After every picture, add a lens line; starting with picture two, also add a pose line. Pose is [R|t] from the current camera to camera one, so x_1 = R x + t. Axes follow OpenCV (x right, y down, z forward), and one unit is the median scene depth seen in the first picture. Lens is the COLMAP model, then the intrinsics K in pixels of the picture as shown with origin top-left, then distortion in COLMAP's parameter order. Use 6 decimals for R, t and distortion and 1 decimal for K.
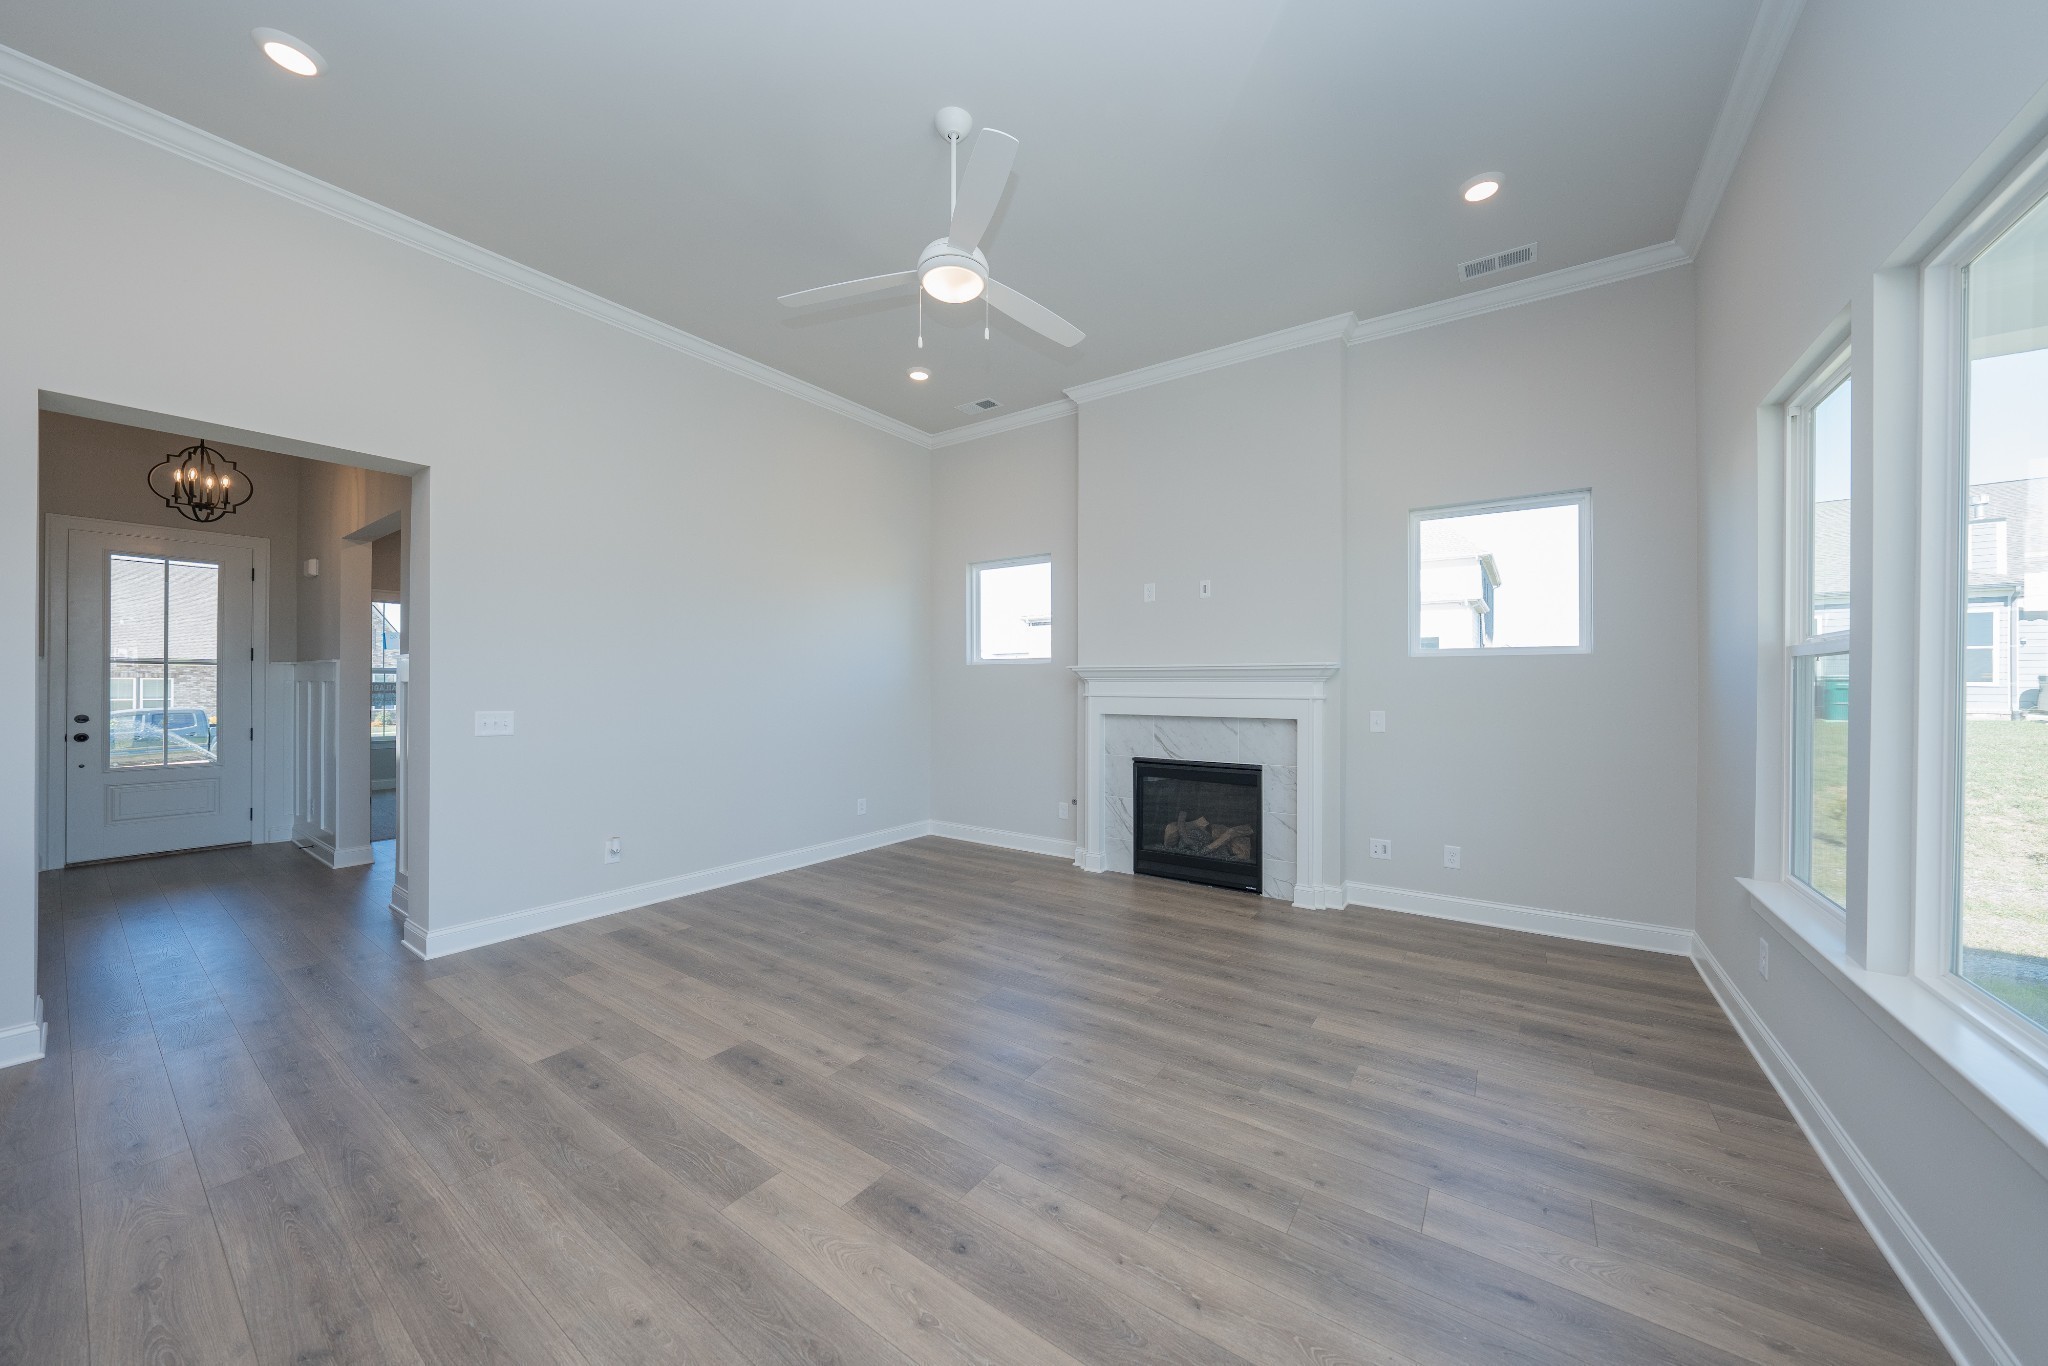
lens RADIAL K [[708.2, 0, 1030.0], [0, 708.2, 682.6], [0, 0, 1]] dist [-0.029667, 0.006874]
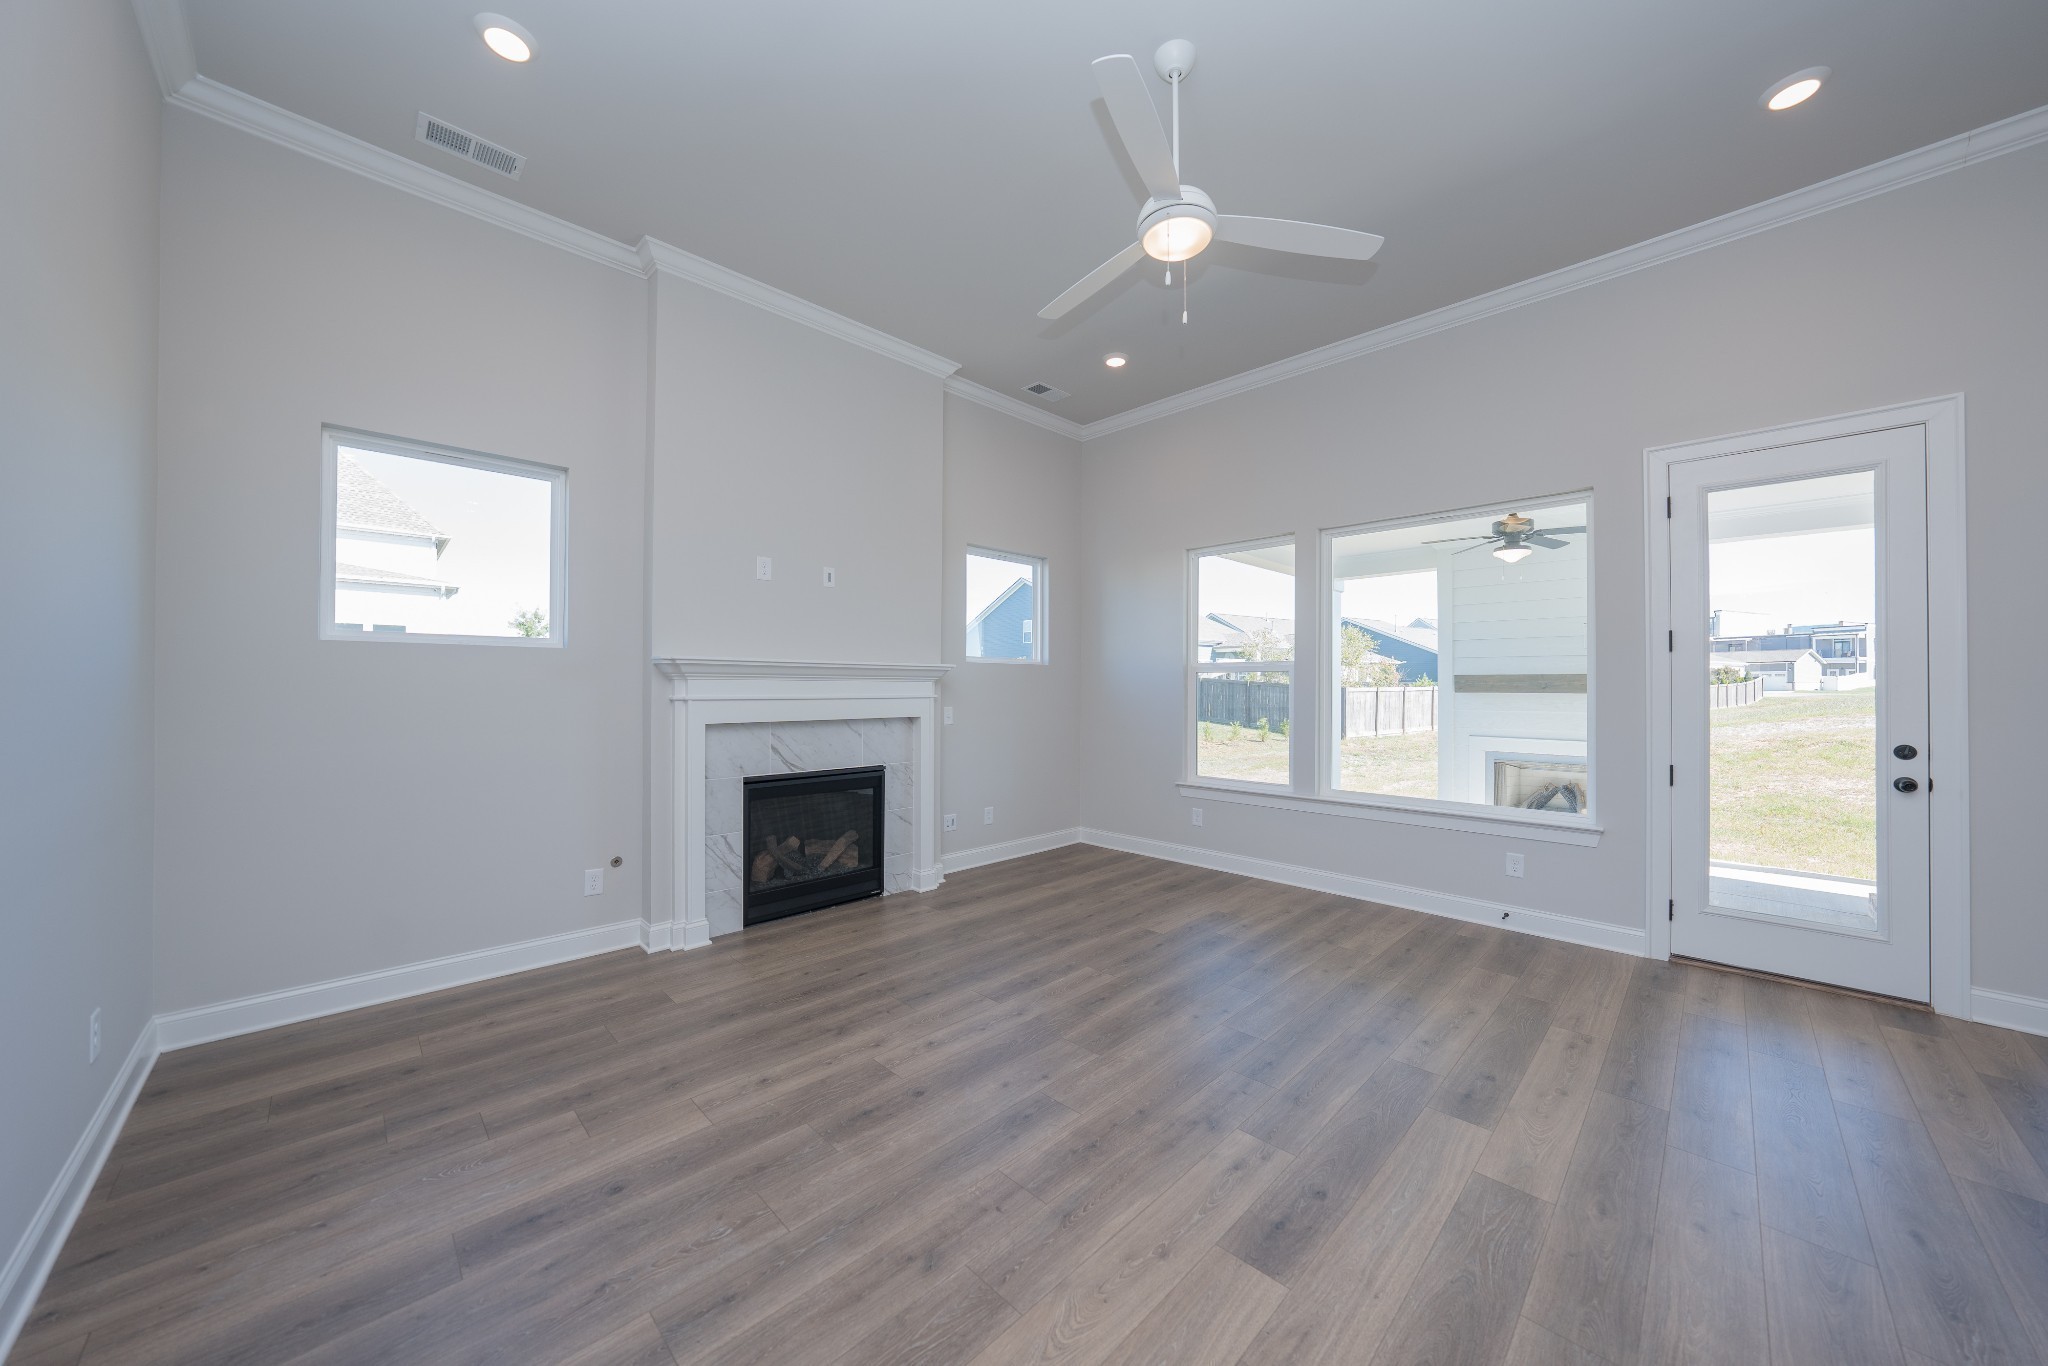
lens RADIAL K [[708.2, 0, 1030.0], [0, 708.2, 682.6], [0, 0, 1]] dist [-0.029667, 0.006874]
pose [[0.175328, 0.002984, 0.984506, -0.625894], [-0.006363, 0.999978, -0.001898, 0.000883], [-0.984490, -0.005932, 0.175343, 0.627515]]
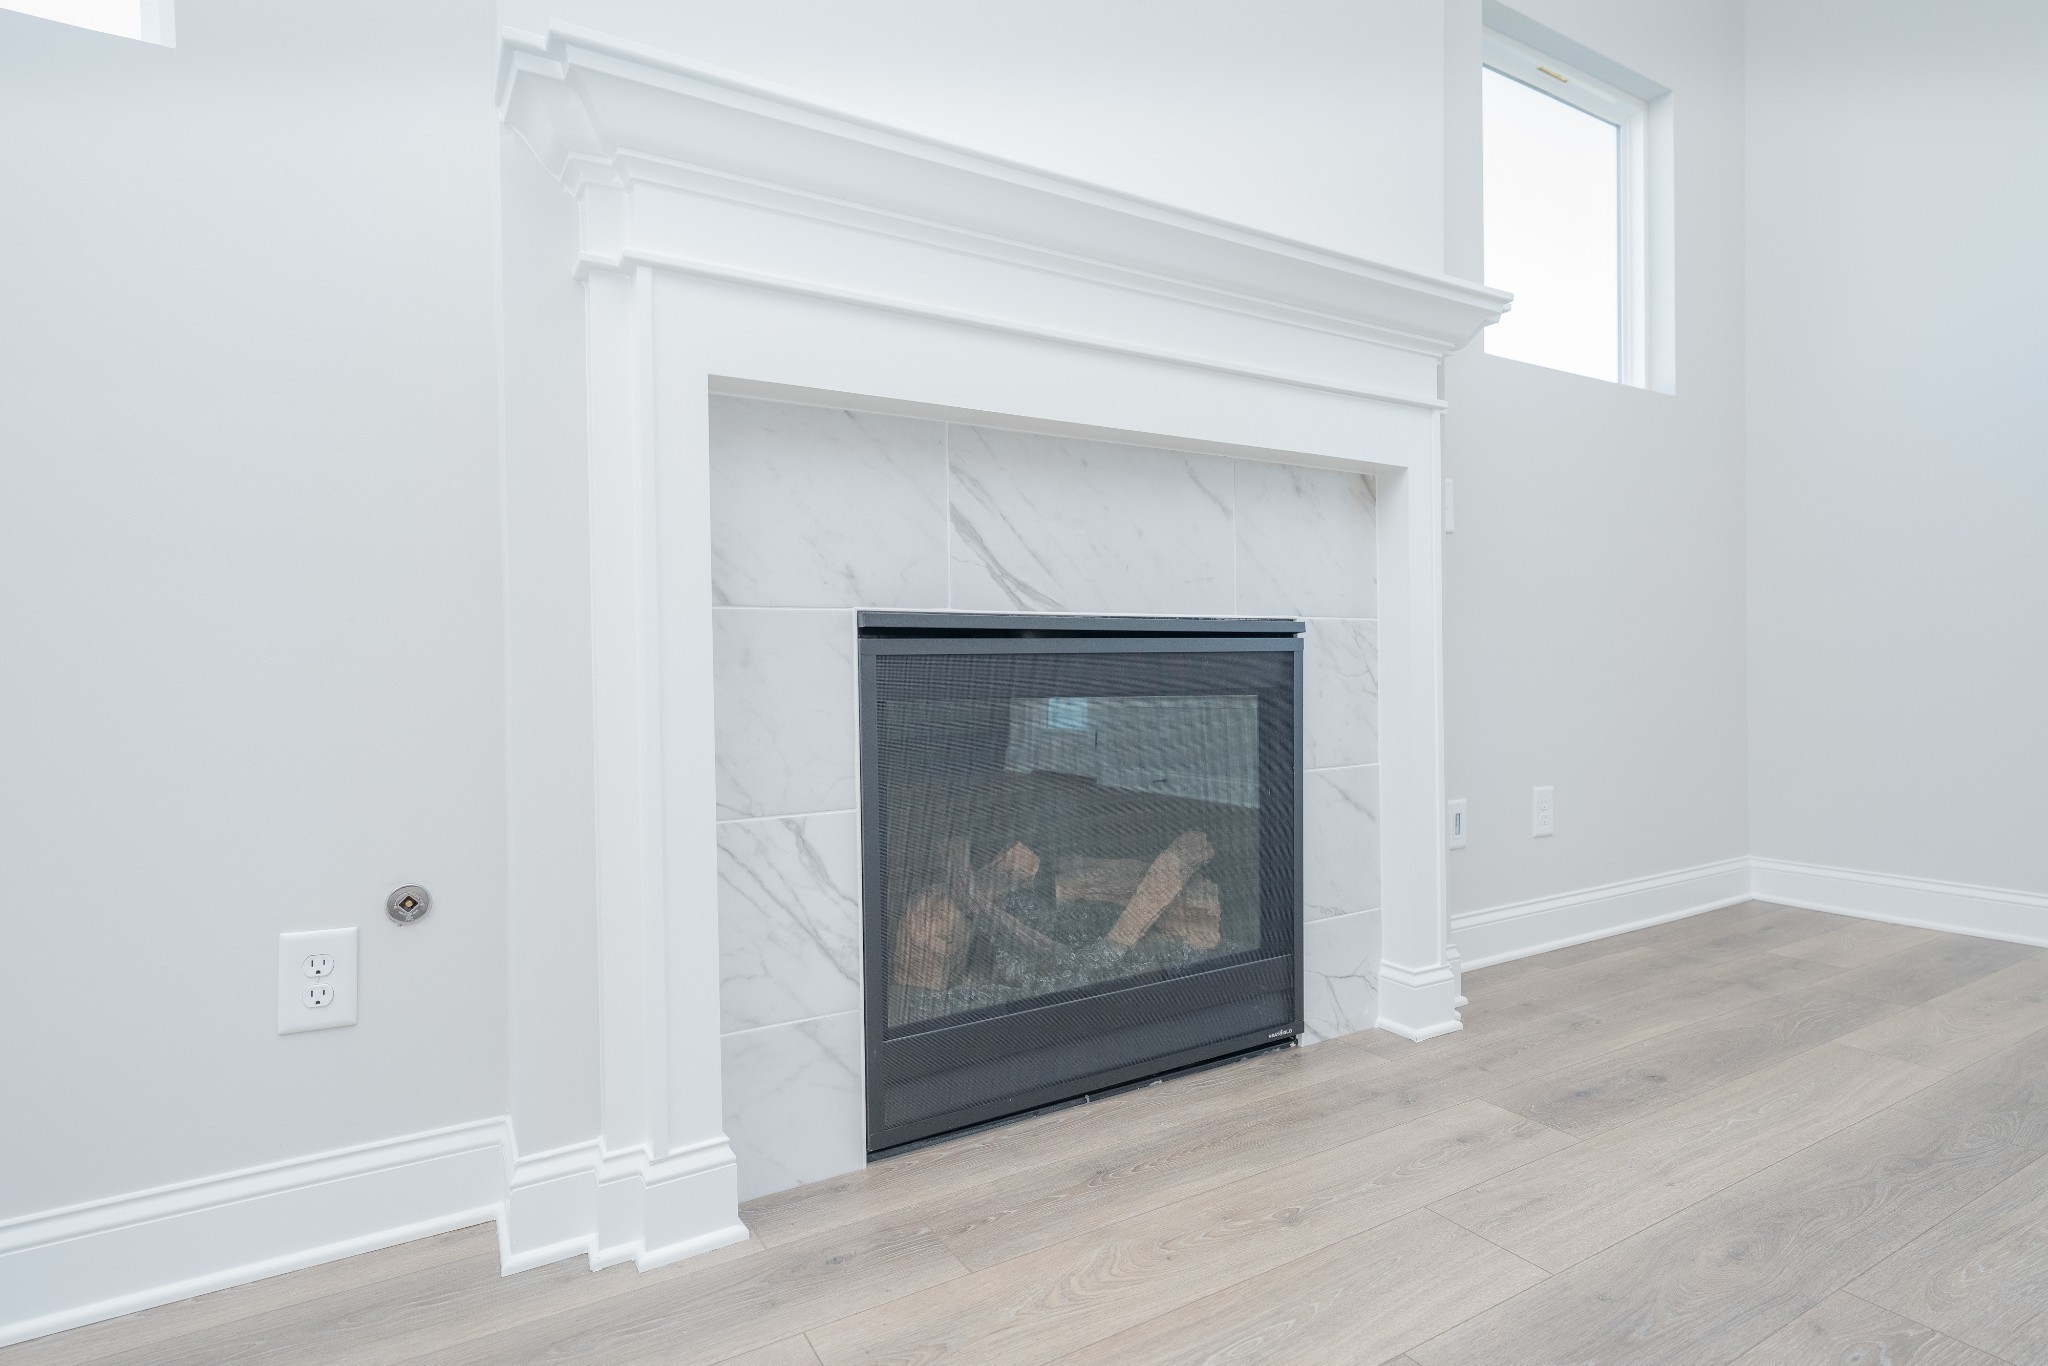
lens RADIAL K [[1018.4, 0, 1024.0], [0, 1018.4, 683.0], [0, 0, 1]] dist [-0.001147, -0.000450]
pose [[0.418982, -0.018222, 0.907812, -0.122741], [0.012510, 0.999820, 0.014295, 0.137759], [-0.907908, 0.005367, 0.419134, 0.931462]]
